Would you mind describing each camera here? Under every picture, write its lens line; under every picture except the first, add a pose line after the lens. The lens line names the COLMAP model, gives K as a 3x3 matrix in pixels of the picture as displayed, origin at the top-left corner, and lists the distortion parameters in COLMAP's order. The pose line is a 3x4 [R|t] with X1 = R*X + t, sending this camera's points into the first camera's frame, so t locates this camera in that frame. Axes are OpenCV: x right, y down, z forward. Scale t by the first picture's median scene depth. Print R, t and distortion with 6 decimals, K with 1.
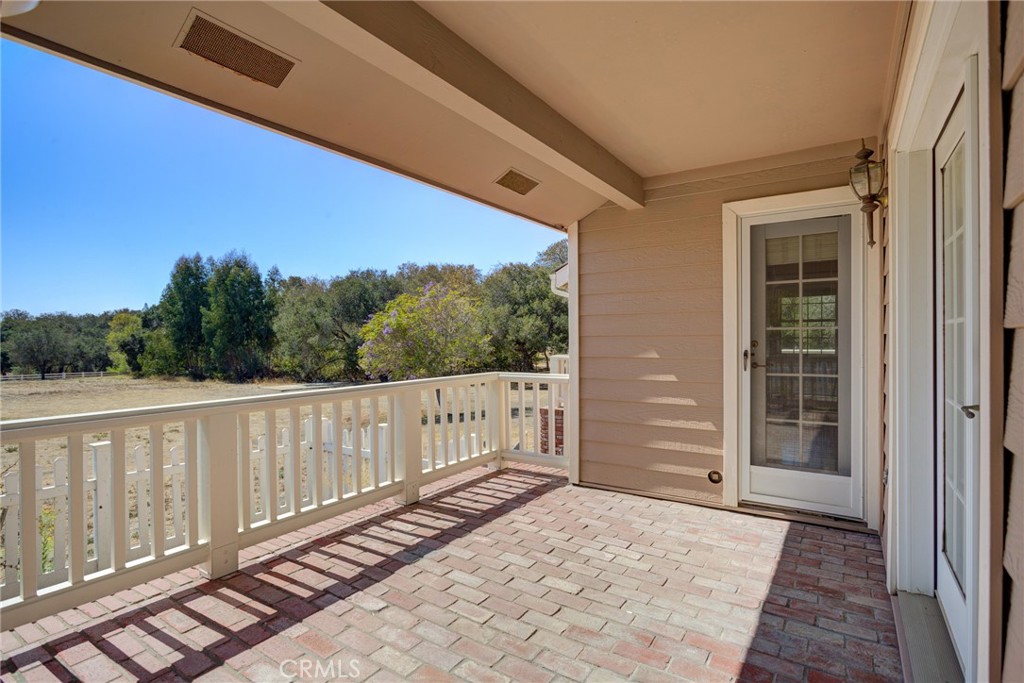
lens RADIAL K [[505.4, 0, 512.0], [0, 505.4, 341.5], [0, 0, 1]] dist [-0.020403, 0.011535]
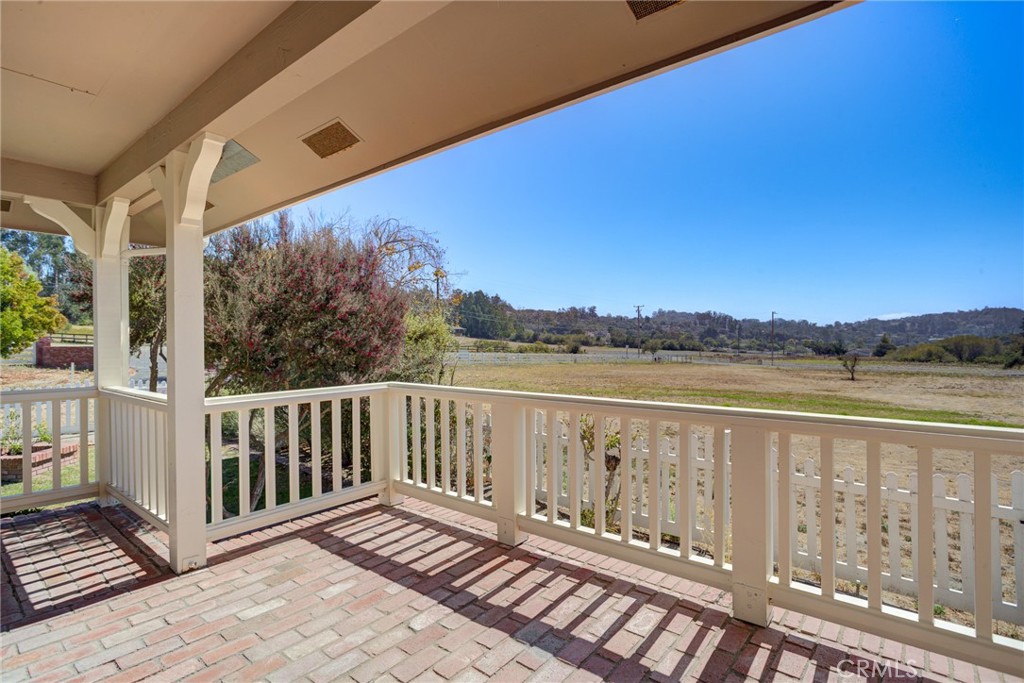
lens RADIAL K [[505.4, 0, 512.0], [0, 505.4, 341.5], [0, 0, 1]] dist [-0.020403, 0.011535]
pose [[-0.101598, 0.005990, -0.994807, 0.526254], [-0.001603, 0.999980, 0.006184, -0.002507], [0.994824, 0.002223, -0.101587, 1.049228]]
